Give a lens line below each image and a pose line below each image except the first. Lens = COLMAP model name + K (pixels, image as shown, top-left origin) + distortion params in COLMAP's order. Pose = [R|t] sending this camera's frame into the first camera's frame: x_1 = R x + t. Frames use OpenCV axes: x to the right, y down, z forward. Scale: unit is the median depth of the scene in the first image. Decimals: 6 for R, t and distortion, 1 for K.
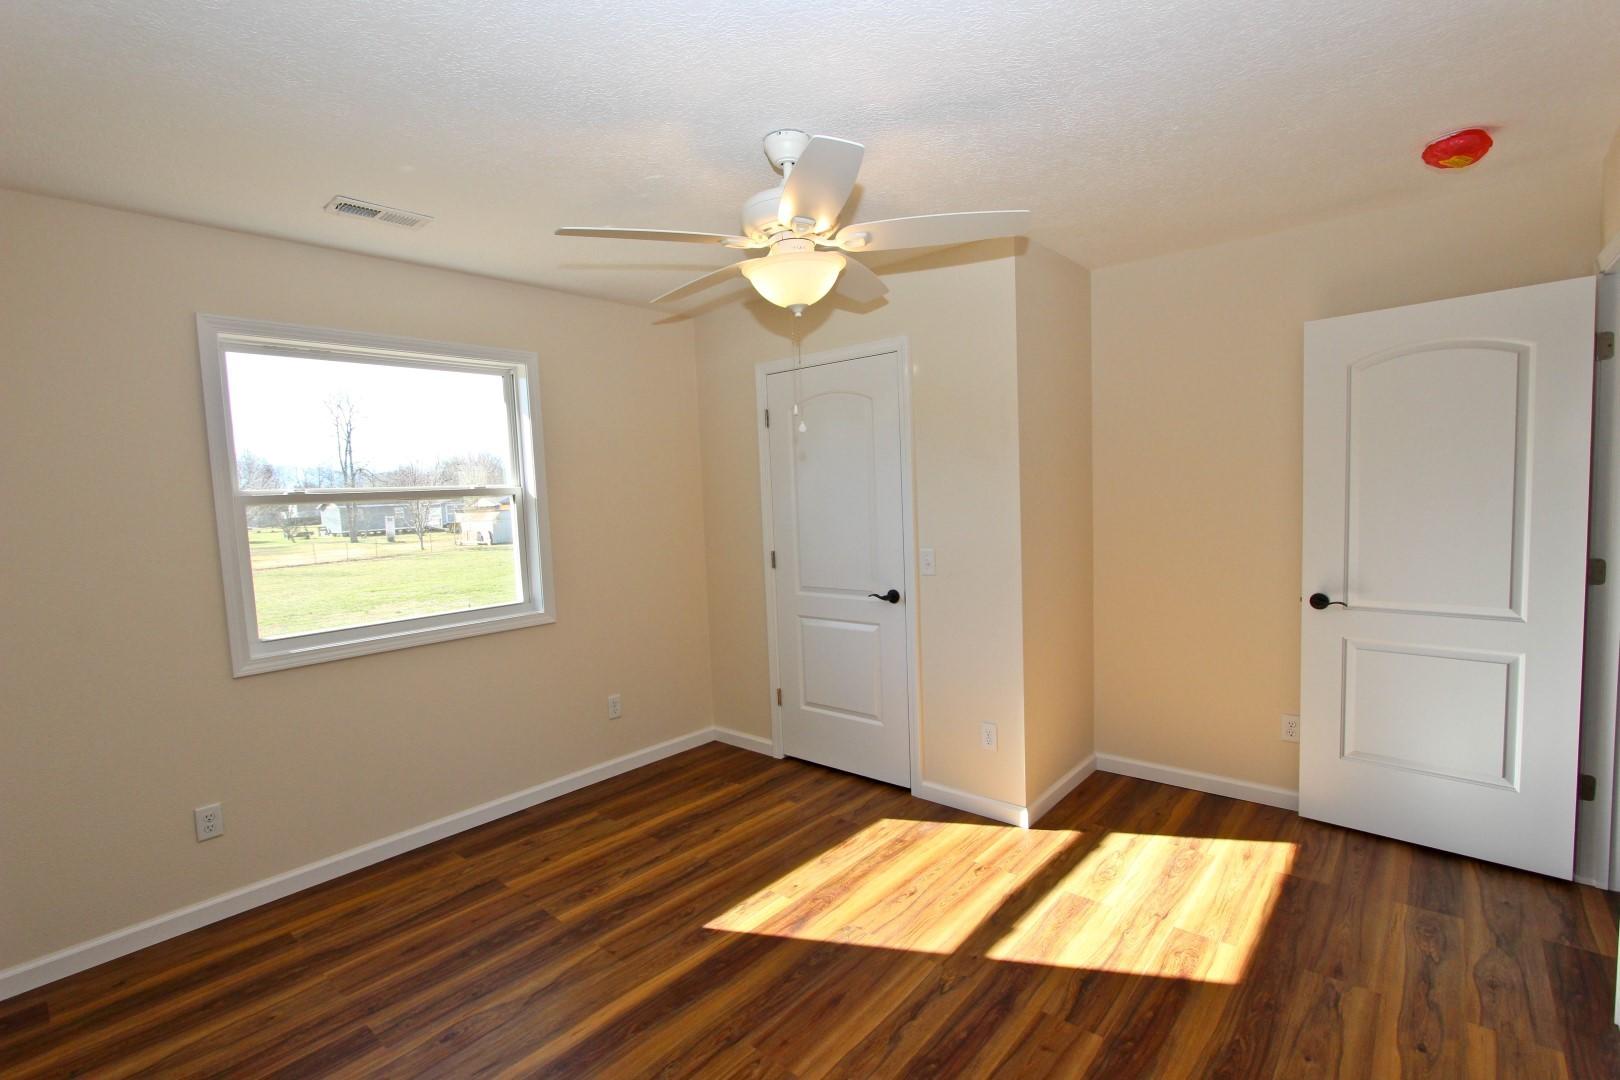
lens RADIAL K [[744.1, 0, 800.6], [0, 744.1, 548.3], [0, 0, 1]] dist [-0.012433, 0.001397]
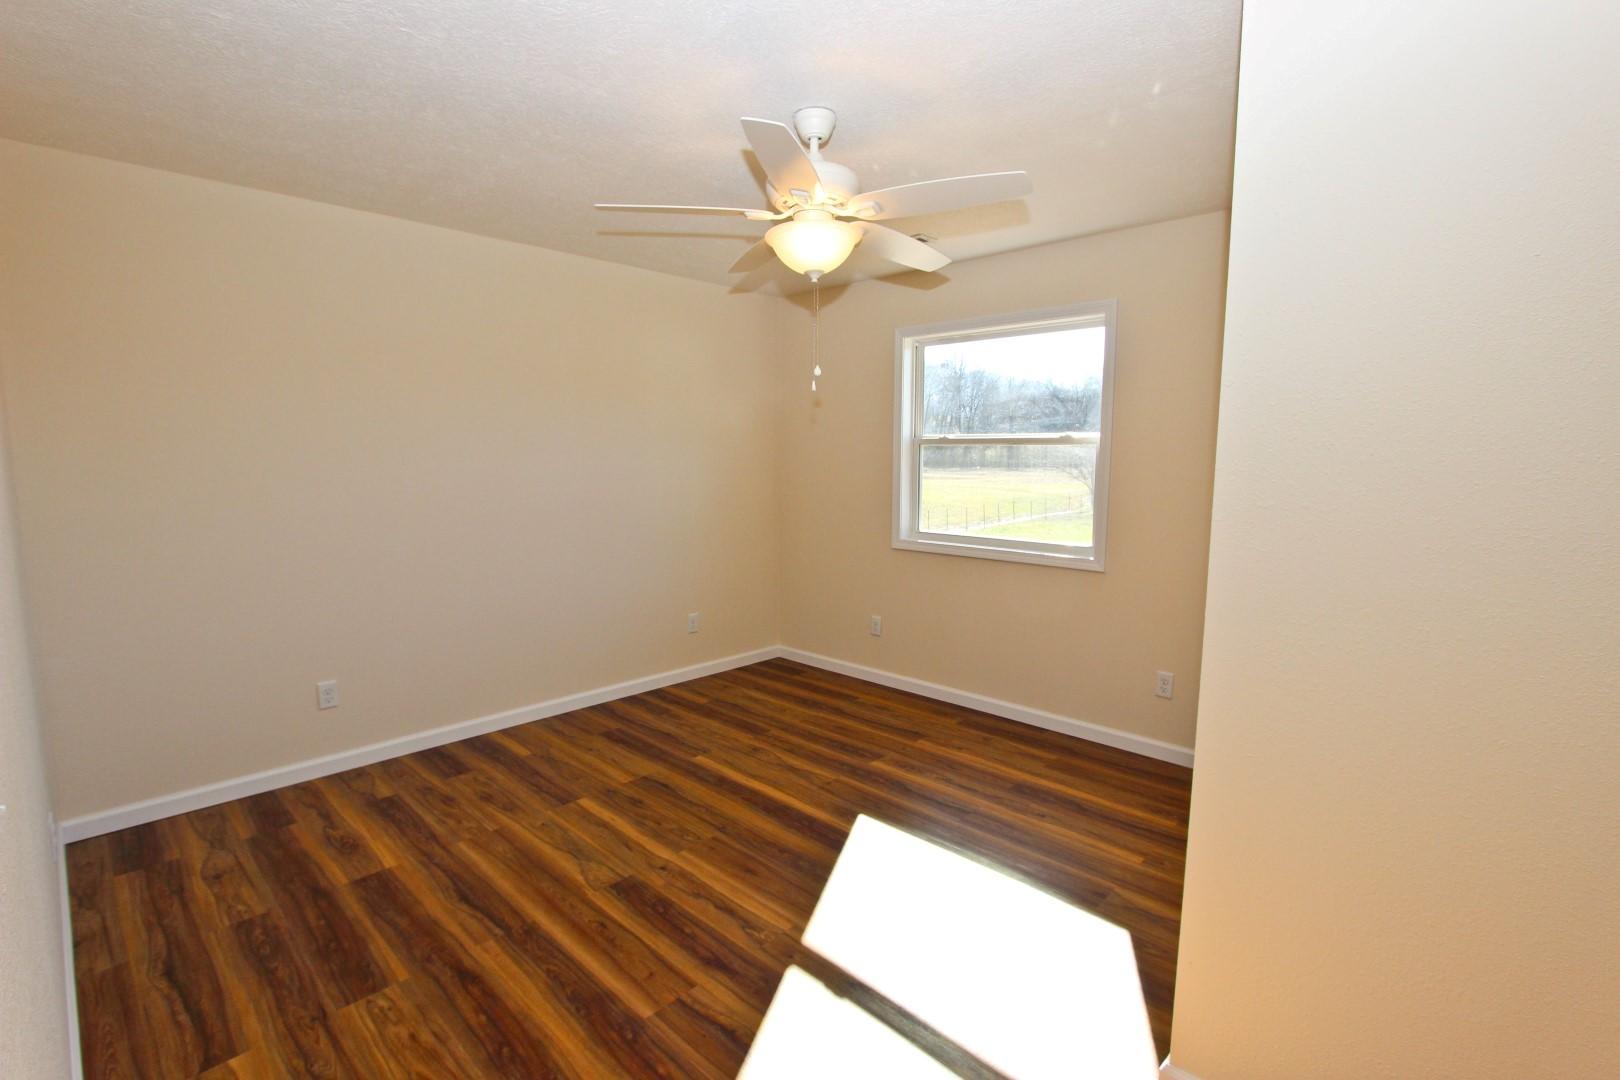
lens RADIAL K [[744.1, 0, 800.6], [0, 744.1, 548.3], [0, 0, 1]] dist [-0.012433, 0.001397]
pose [[-0.050665, 0.161952, -0.985497, 0.942919], [-0.075499, 0.983320, 0.165475, -0.093362], [0.995858, 0.082788, -0.037593, 0.888237]]
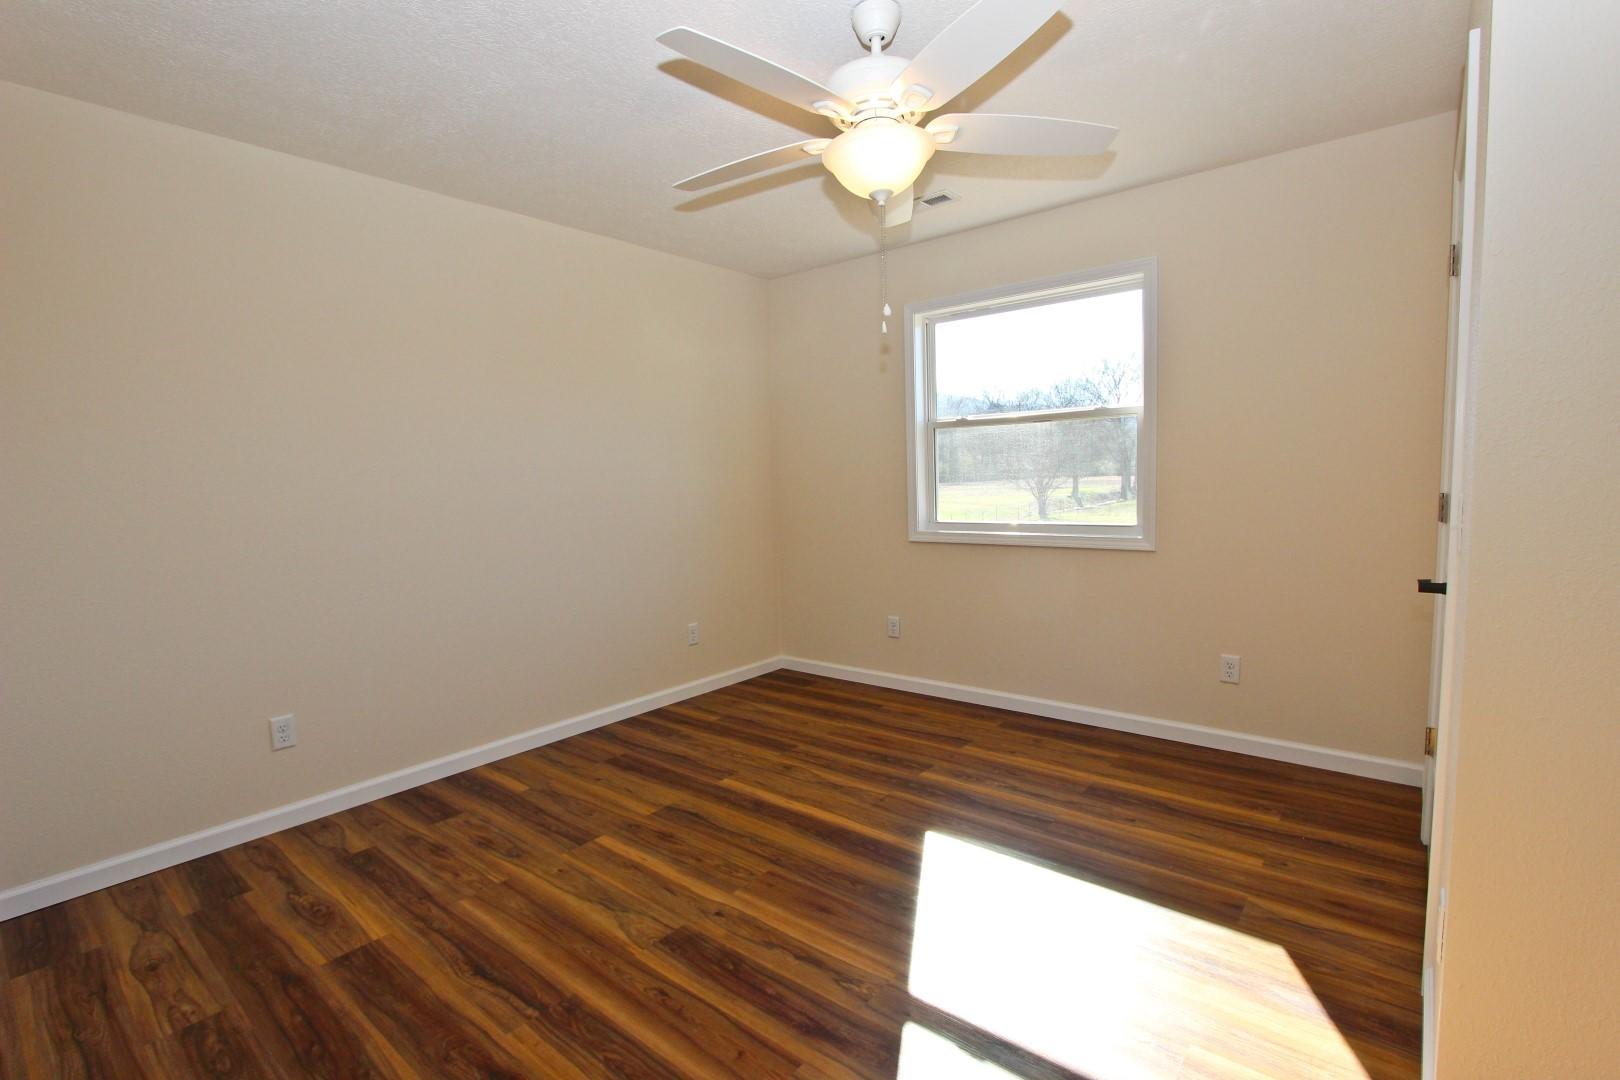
lens RADIAL K [[744.1, 0, 800.6], [0, 744.1, 548.3], [0, 0, 1]] dist [-0.012433, 0.001397]
pose [[0.025811, 0.133865, -0.990663, 0.806842], [-0.044642, 0.990159, 0.132633, -0.009426], [0.998670, 0.040802, 0.031533, 0.750363]]
